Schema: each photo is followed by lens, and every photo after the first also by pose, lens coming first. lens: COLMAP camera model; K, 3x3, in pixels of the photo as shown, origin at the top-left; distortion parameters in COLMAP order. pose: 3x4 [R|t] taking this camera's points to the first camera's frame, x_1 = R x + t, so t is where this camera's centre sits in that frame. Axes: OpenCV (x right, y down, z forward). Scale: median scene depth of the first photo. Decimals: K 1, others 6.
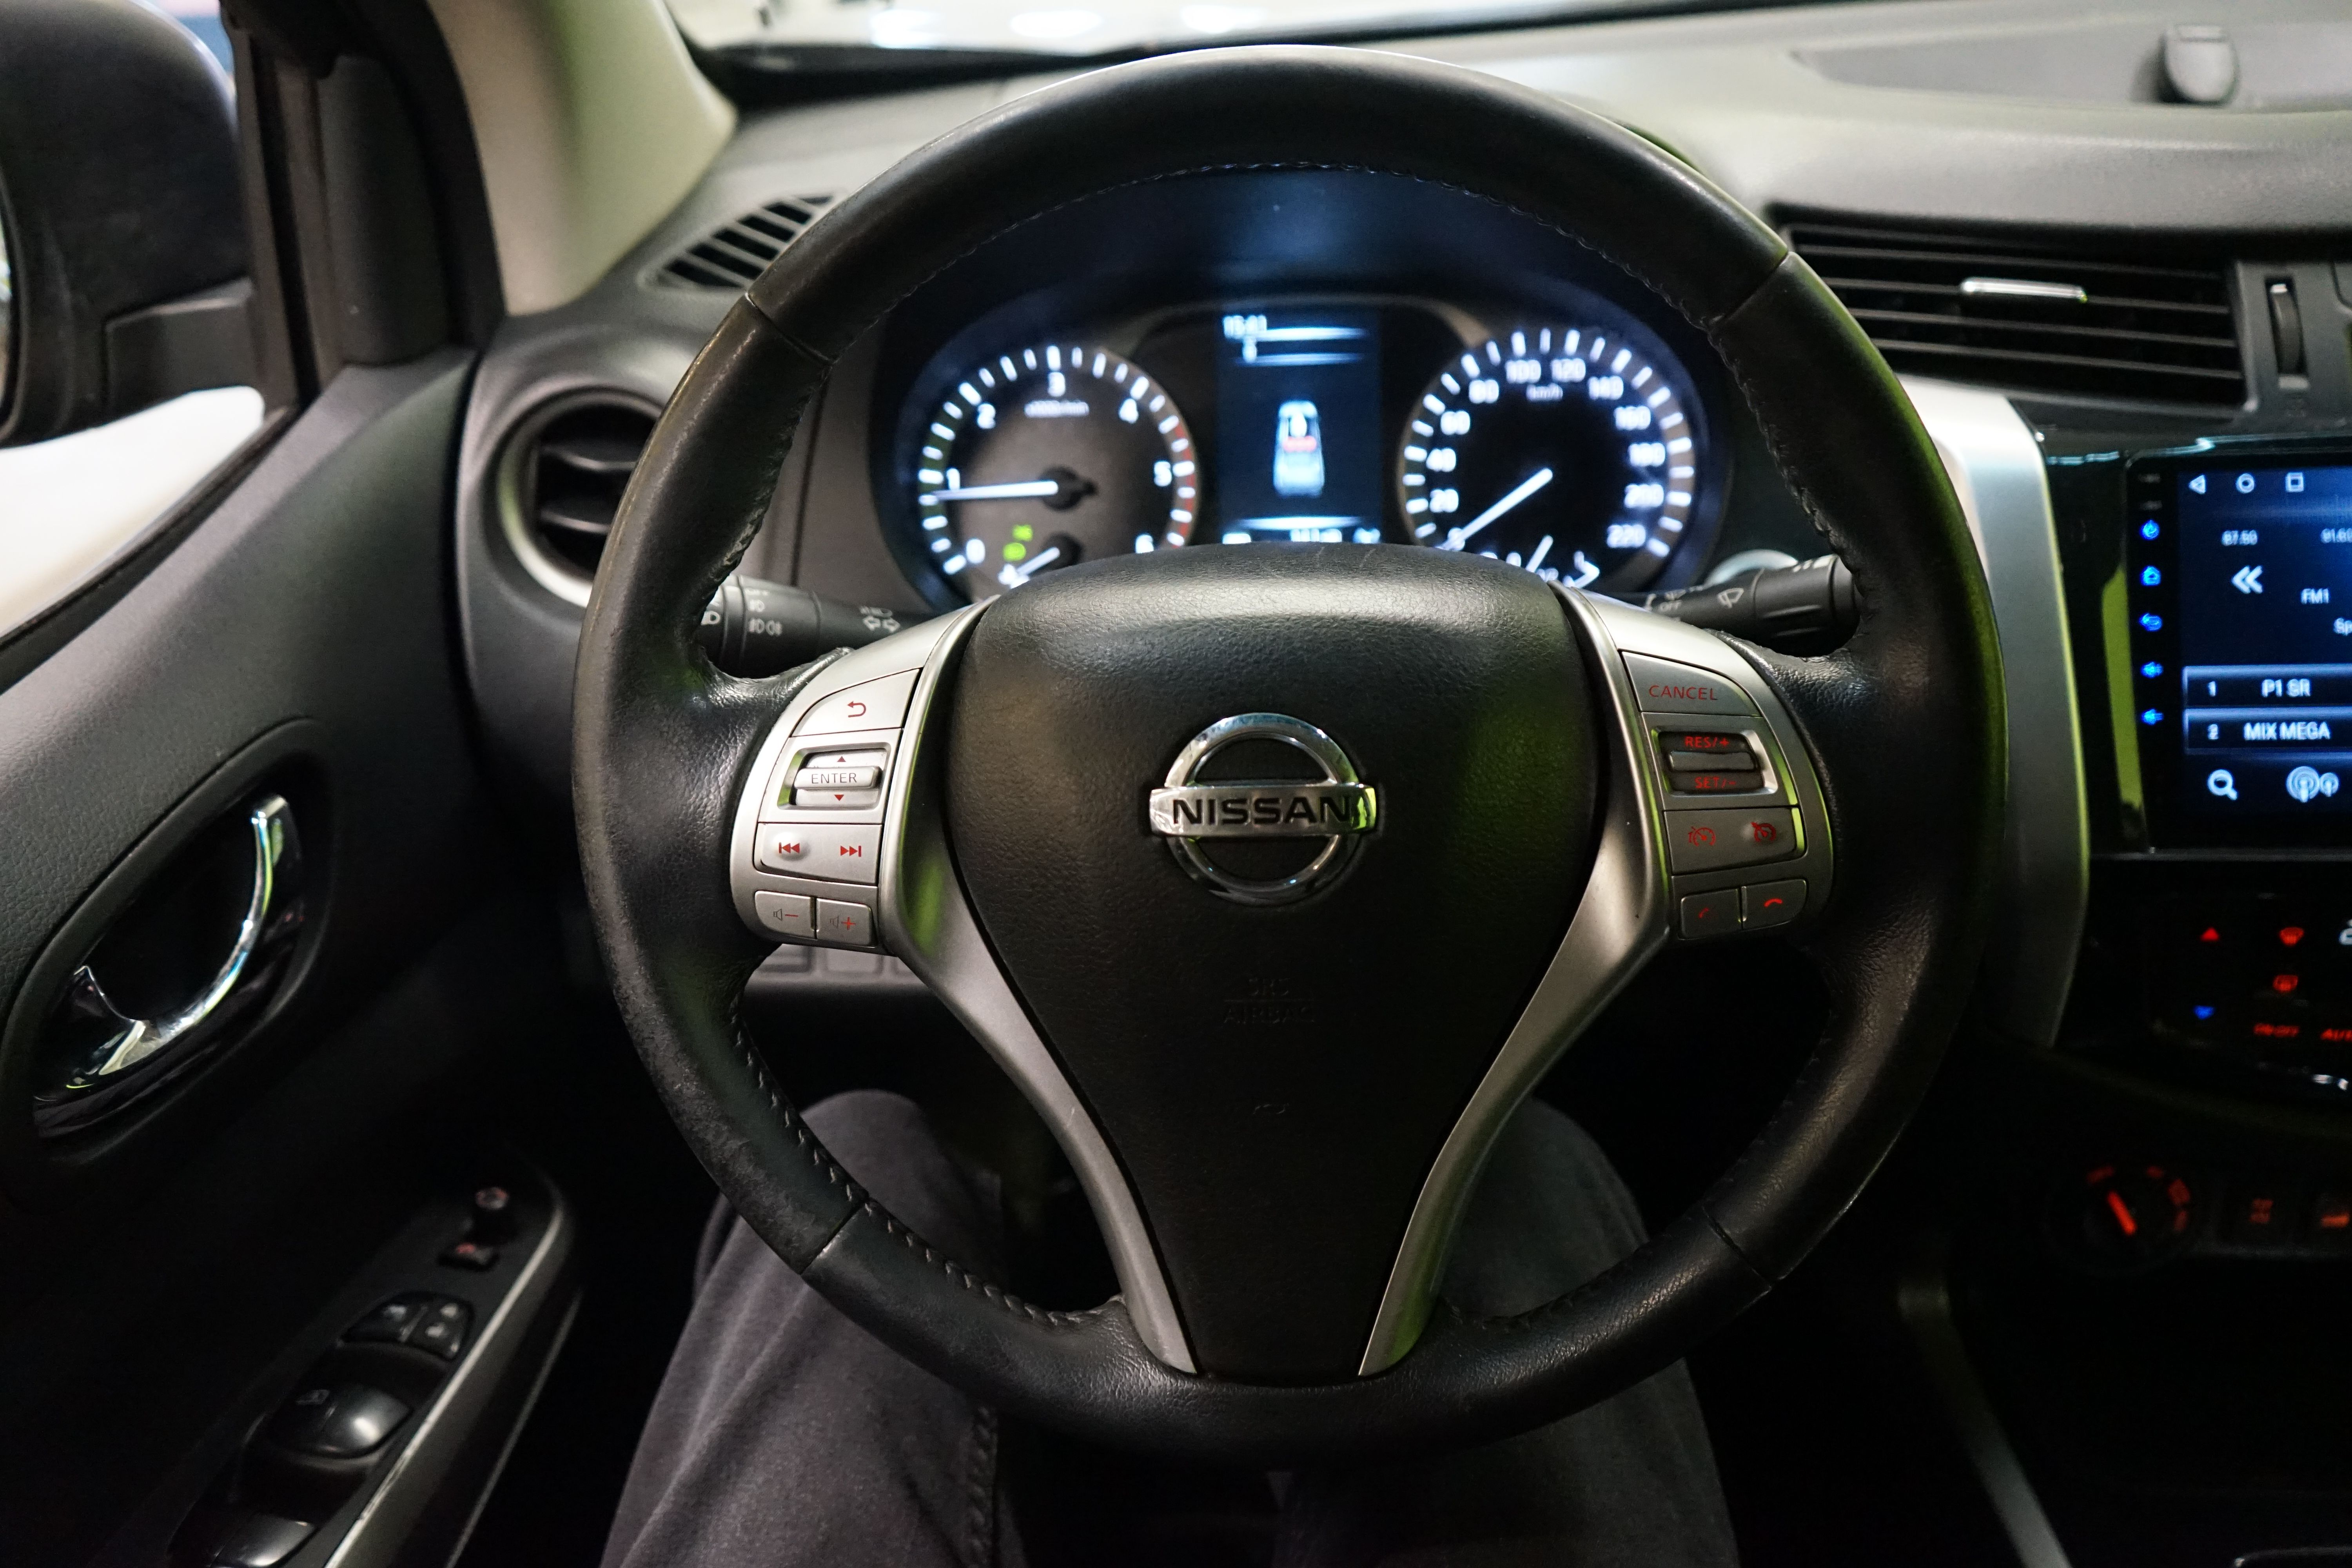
lens RADIAL K [[1880.2, 0, 1176.0], [0, 1880.2, 784.0], [0, 0, 1]] dist [-0.012119, 0.001086]
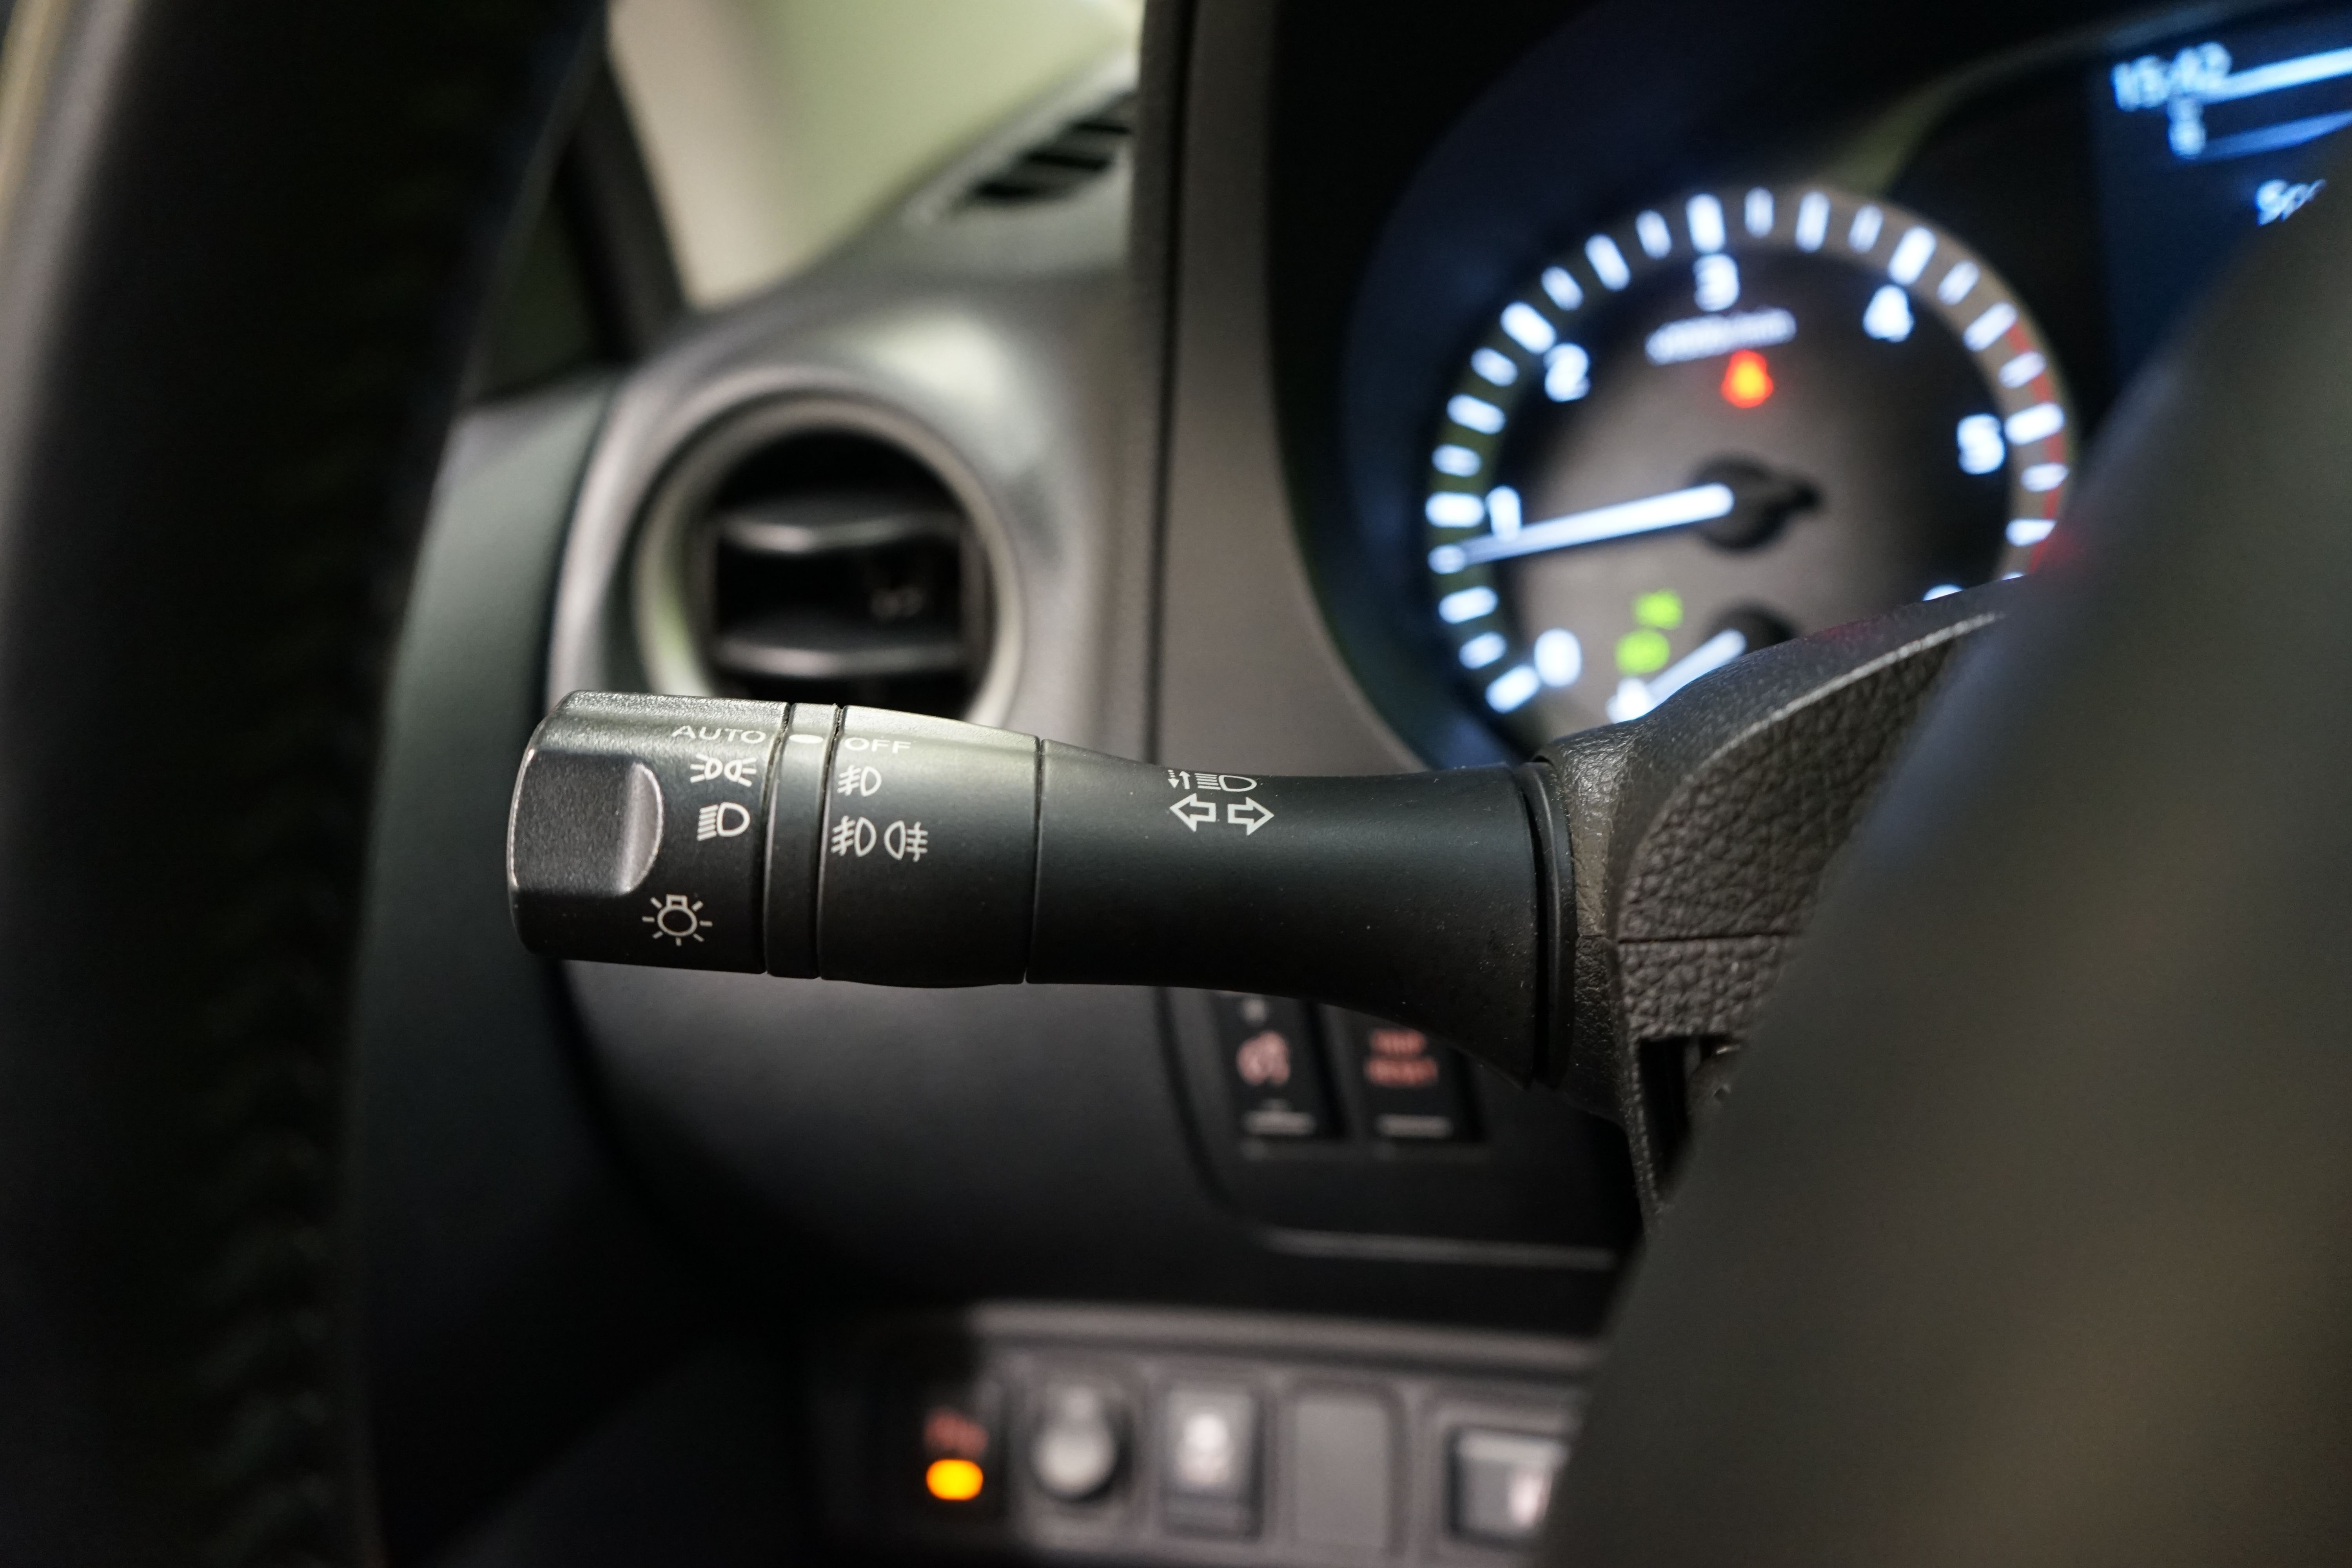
lens RADIAL K [[1880.2, 0, 1176.0], [0, 1880.2, 784.0], [0, 0, 1]] dist [-0.012119, 0.001086]
pose [[0.924154, -0.057896, -0.377607, -0.019857], [0.014806, 0.993135, -0.116036, -0.040456], [0.381732, 0.101644, 0.918667, 0.545815]]
